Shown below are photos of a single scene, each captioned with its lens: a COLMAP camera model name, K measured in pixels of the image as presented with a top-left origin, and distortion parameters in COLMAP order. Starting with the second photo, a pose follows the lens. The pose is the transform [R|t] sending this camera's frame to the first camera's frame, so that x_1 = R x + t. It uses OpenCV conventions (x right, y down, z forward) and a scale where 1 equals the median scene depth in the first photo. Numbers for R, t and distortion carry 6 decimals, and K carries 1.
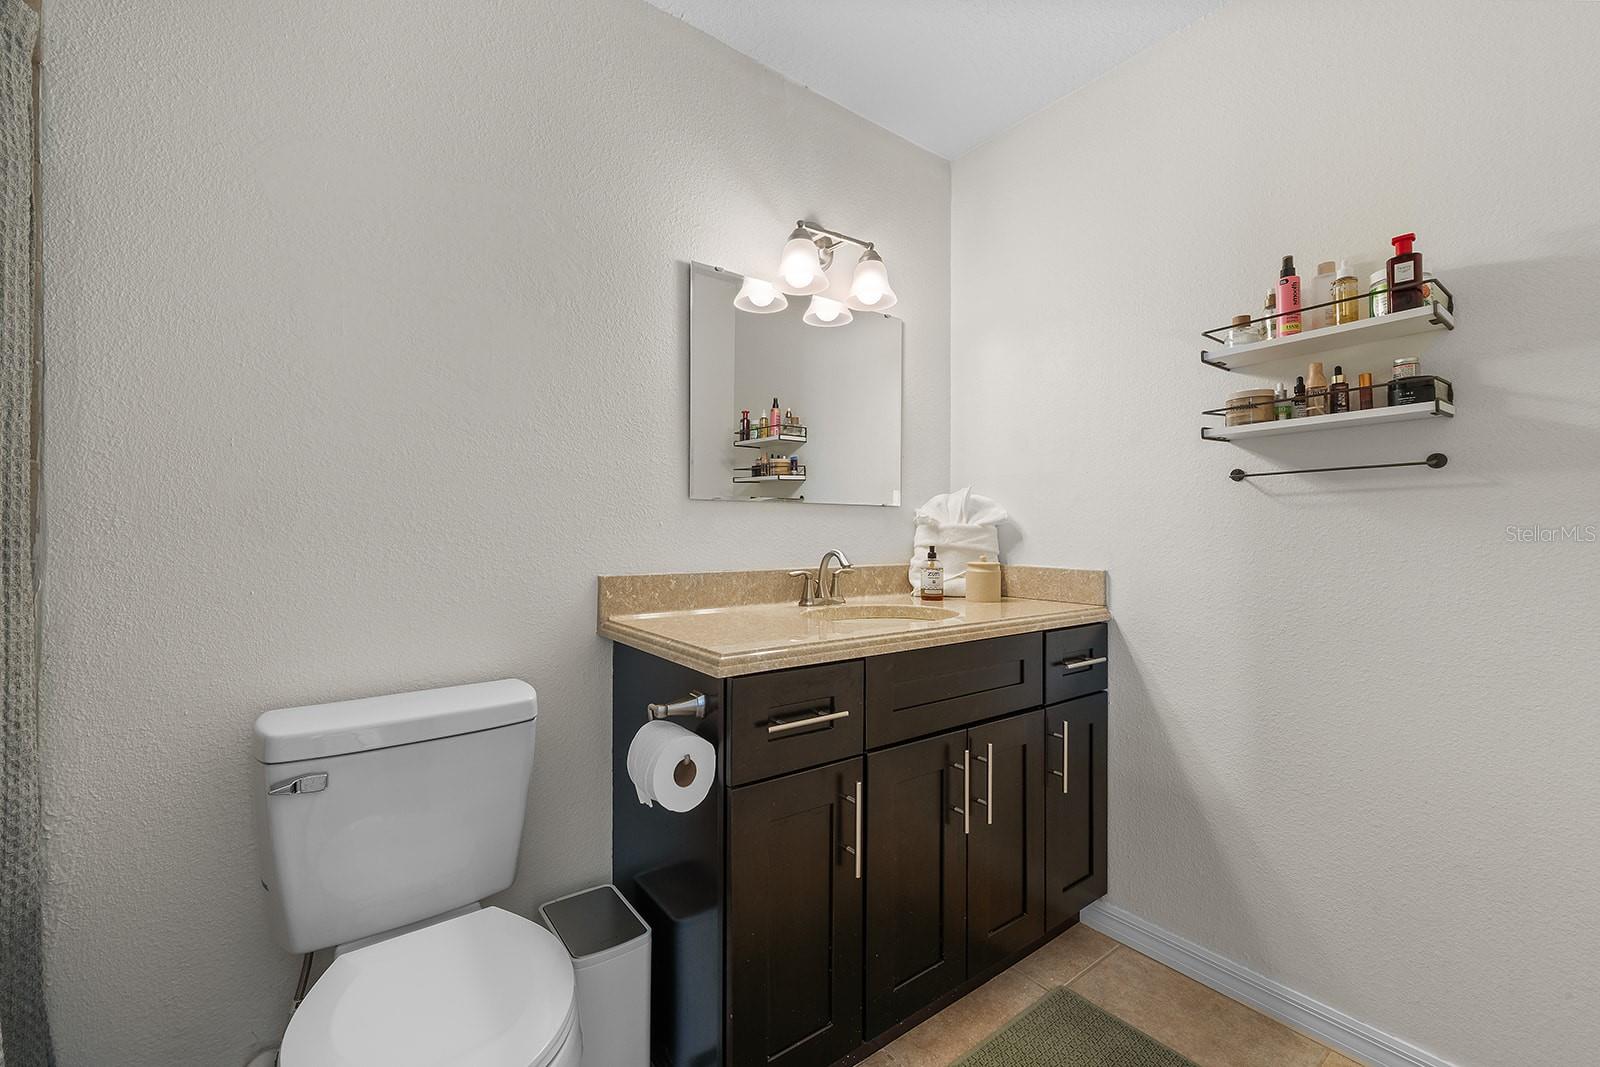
lens RADIAL K [[648.6, 0, 796.5], [0, 648.6, 532.2], [0, 0, 1]] dist [-0.000489, -0.000227]
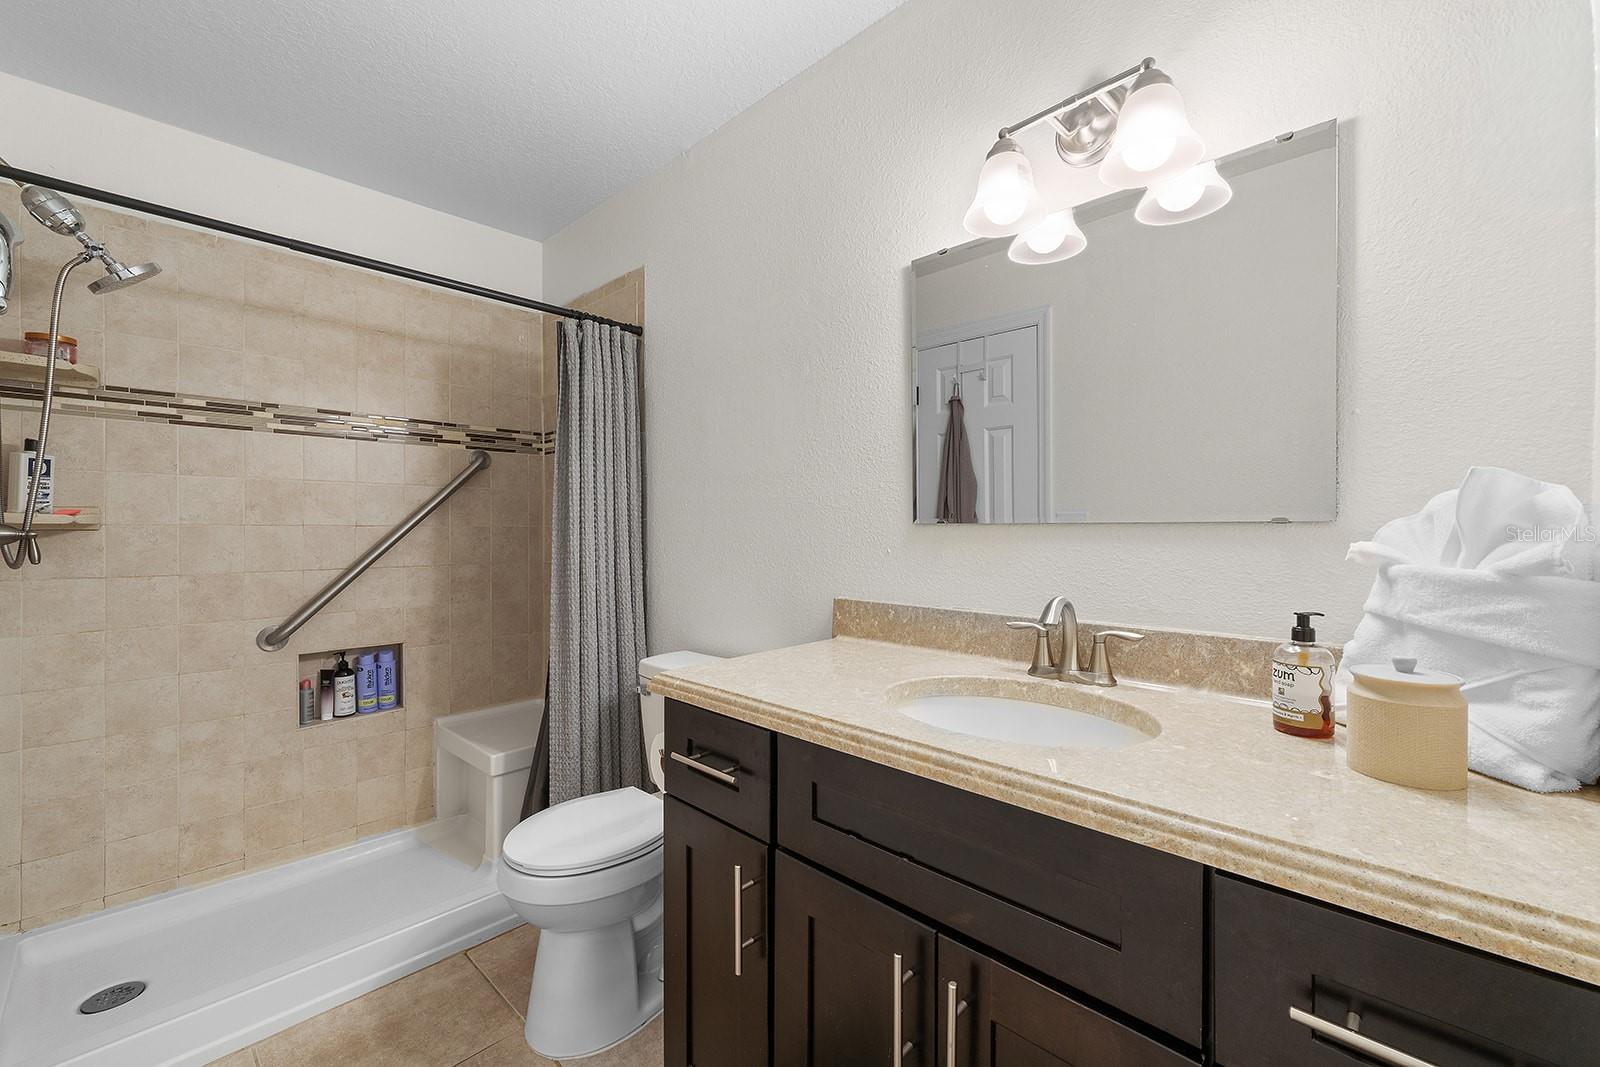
lens RADIAL K [[648.6, 0, 796.5], [0, 648.6, 532.2], [0, 0, 1]] dist [-0.000489, -0.000227]
pose [[0.173378, 0.007566, -0.984826, 0.650103], [0.004218, 0.999956, 0.008424, -0.044289], [0.984846, -0.005614, 0.173339, 0.632345]]
